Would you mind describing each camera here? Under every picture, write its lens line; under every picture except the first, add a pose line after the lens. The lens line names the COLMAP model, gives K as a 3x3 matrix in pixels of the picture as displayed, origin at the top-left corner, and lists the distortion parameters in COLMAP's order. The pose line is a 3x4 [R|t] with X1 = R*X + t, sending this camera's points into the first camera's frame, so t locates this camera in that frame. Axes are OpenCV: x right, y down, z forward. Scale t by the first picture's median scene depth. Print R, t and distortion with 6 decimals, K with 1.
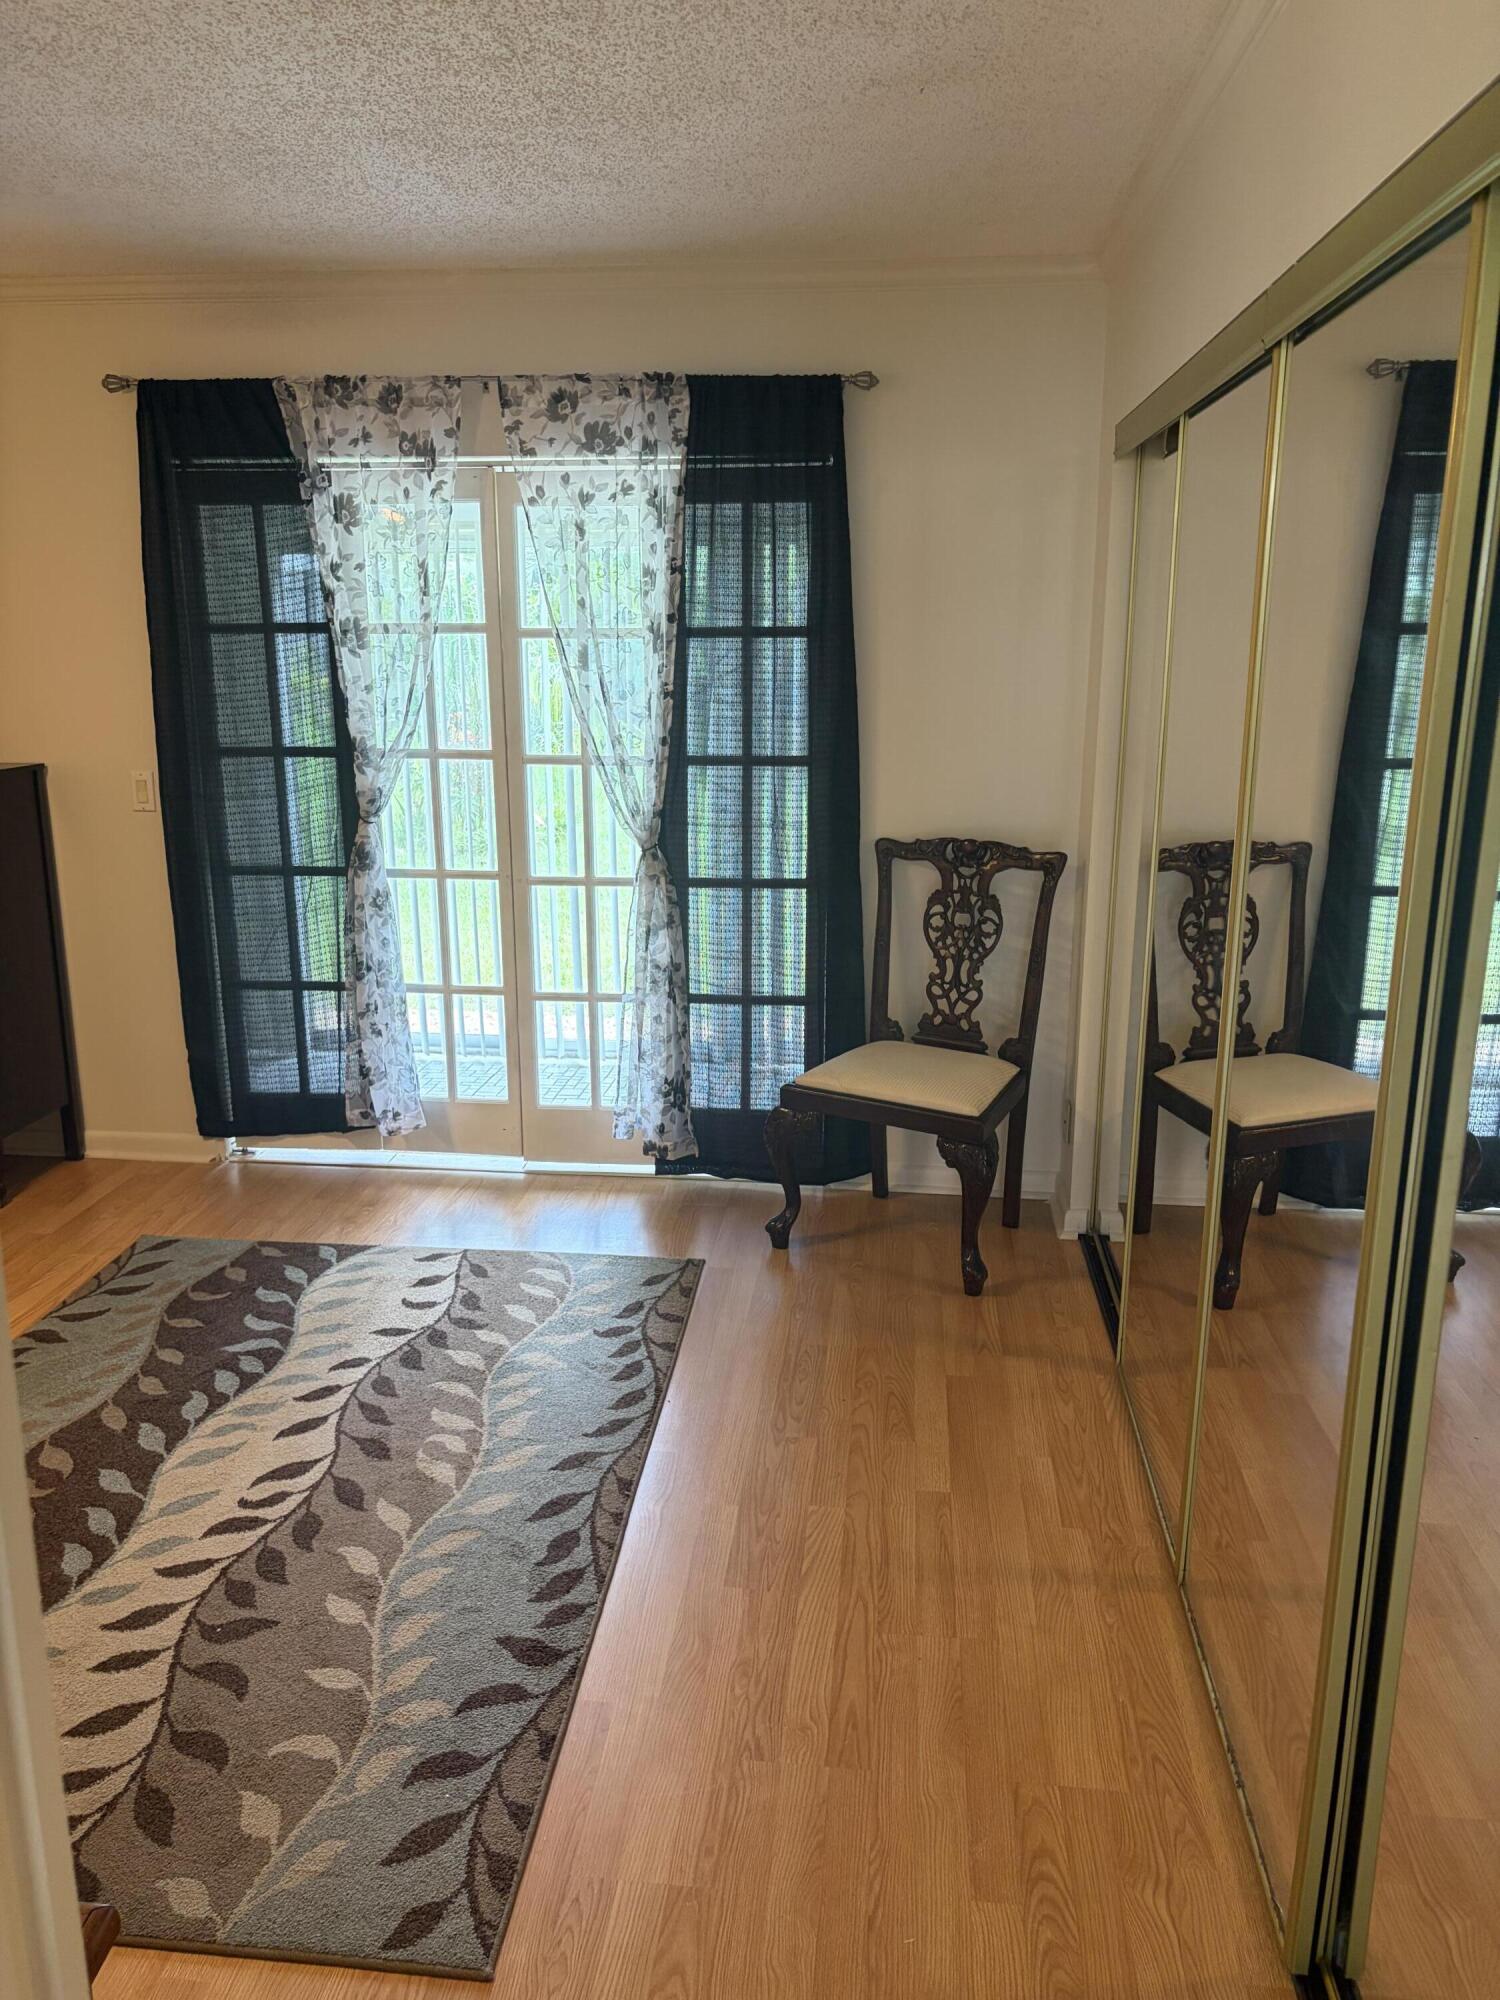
lens RADIAL K [[1525.5, 0, 749.0], [0, 1525.5, 1001.7], [0, 0, 1]] dist [0.008072, 0.012412]
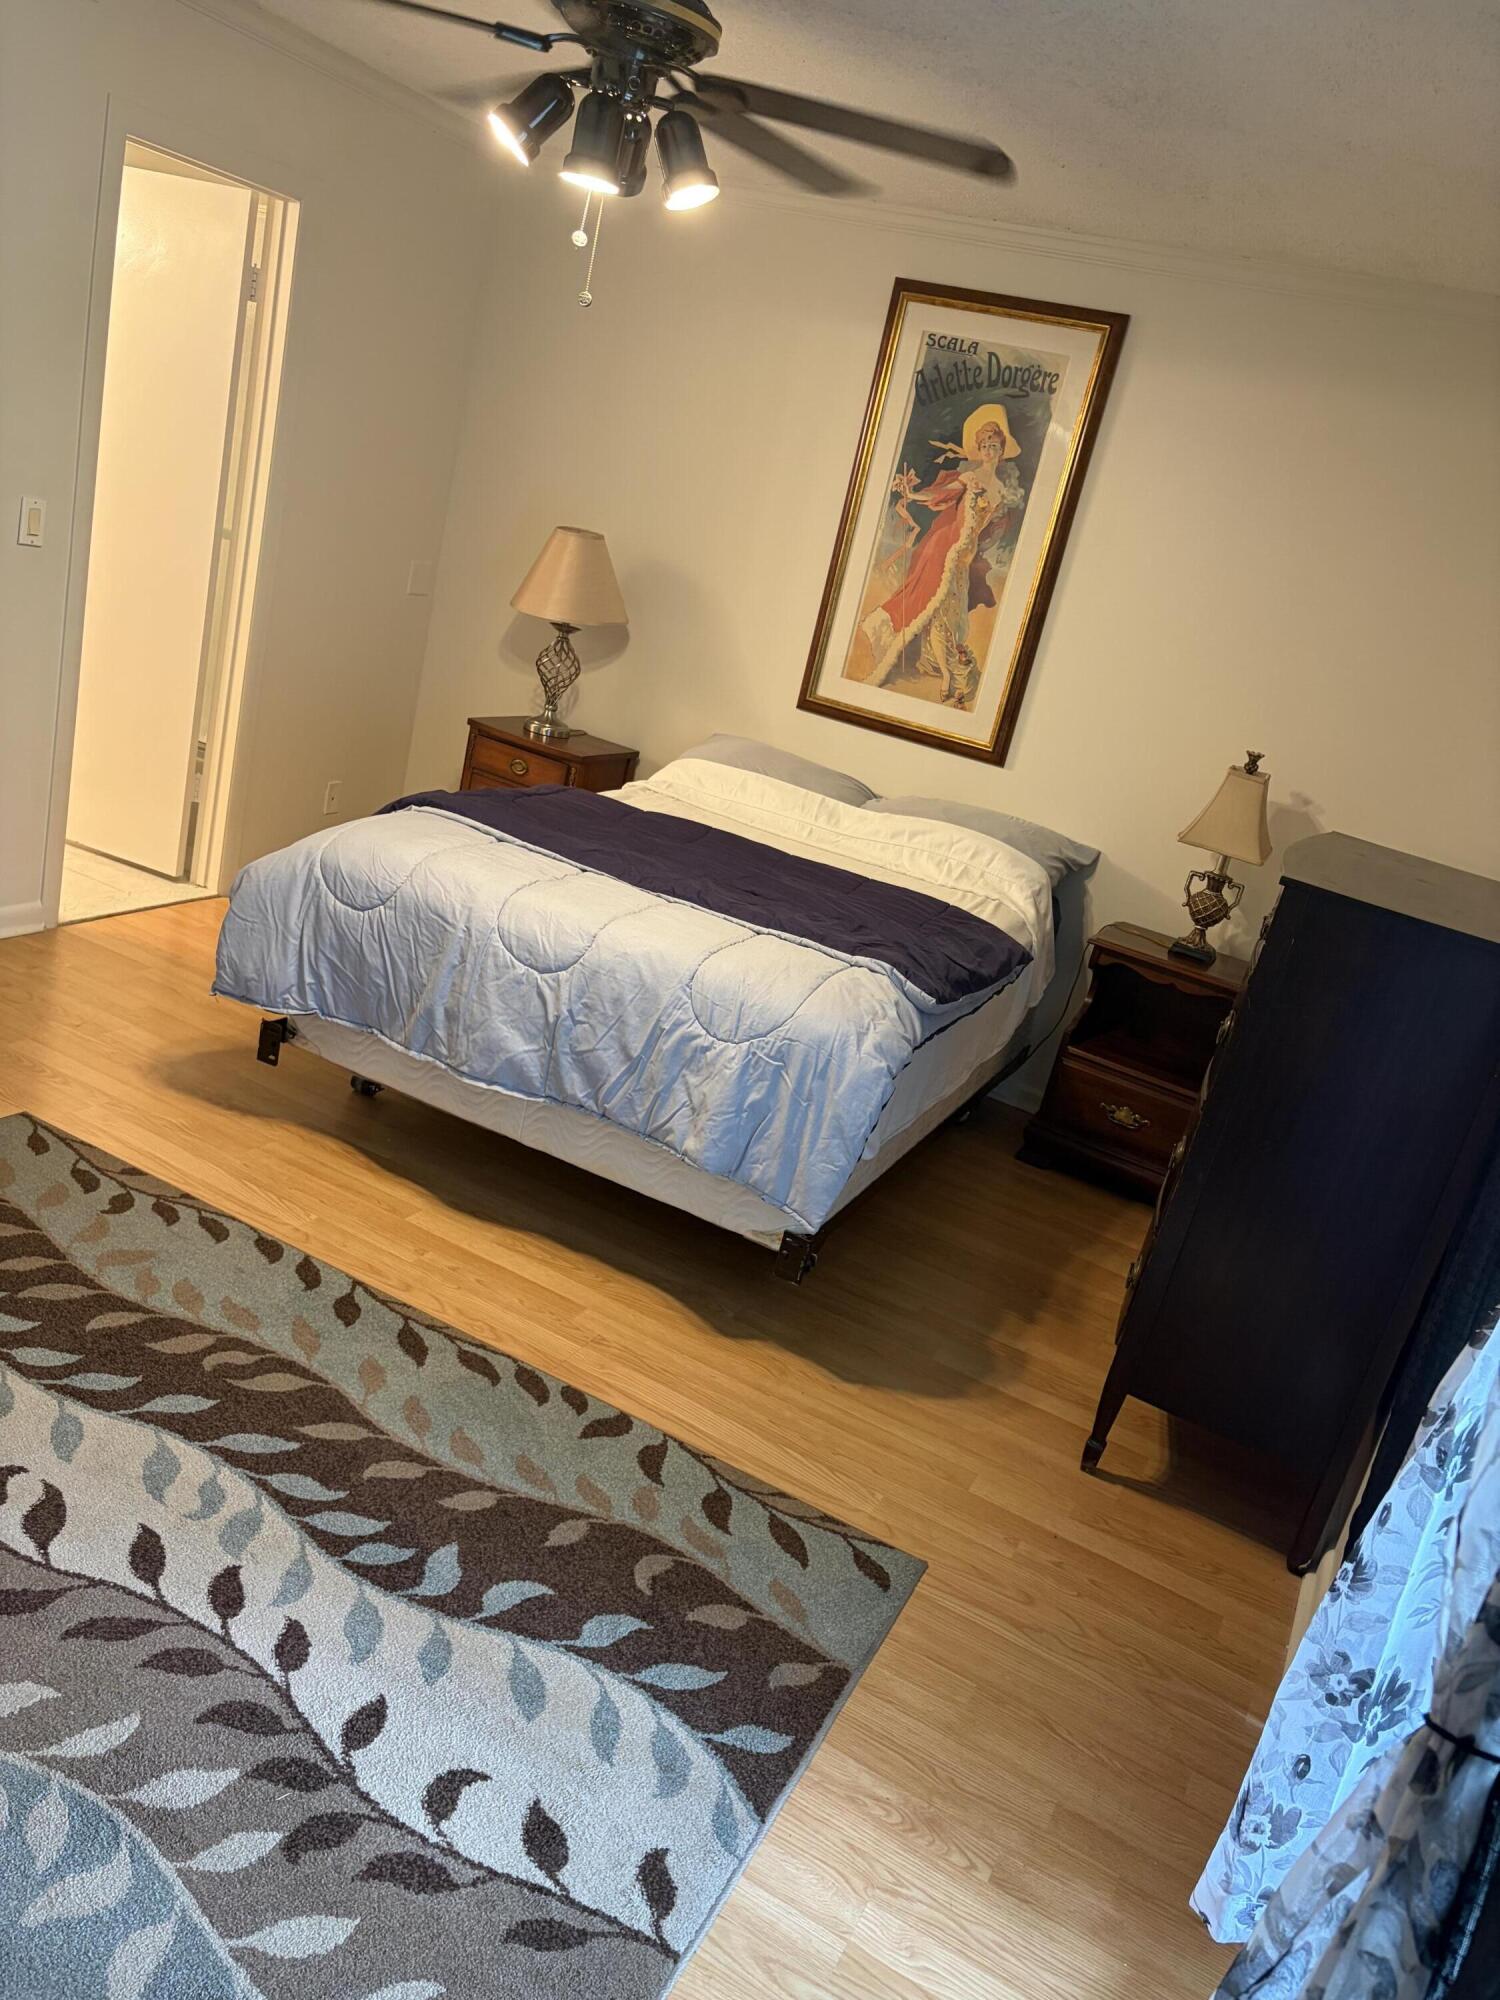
lens RADIAL K [[1525.5, 0, 748.8], [0, 1525.5, 996.7], [0, 0, 1]] dist [0.008072, 0.012412]
pose [[-0.340292, 0.216134, -0.915144, 0.177638], [-0.441596, 0.822497, 0.358458, -0.271029], [0.830177, 0.526104, -0.184445, 1.095214]]
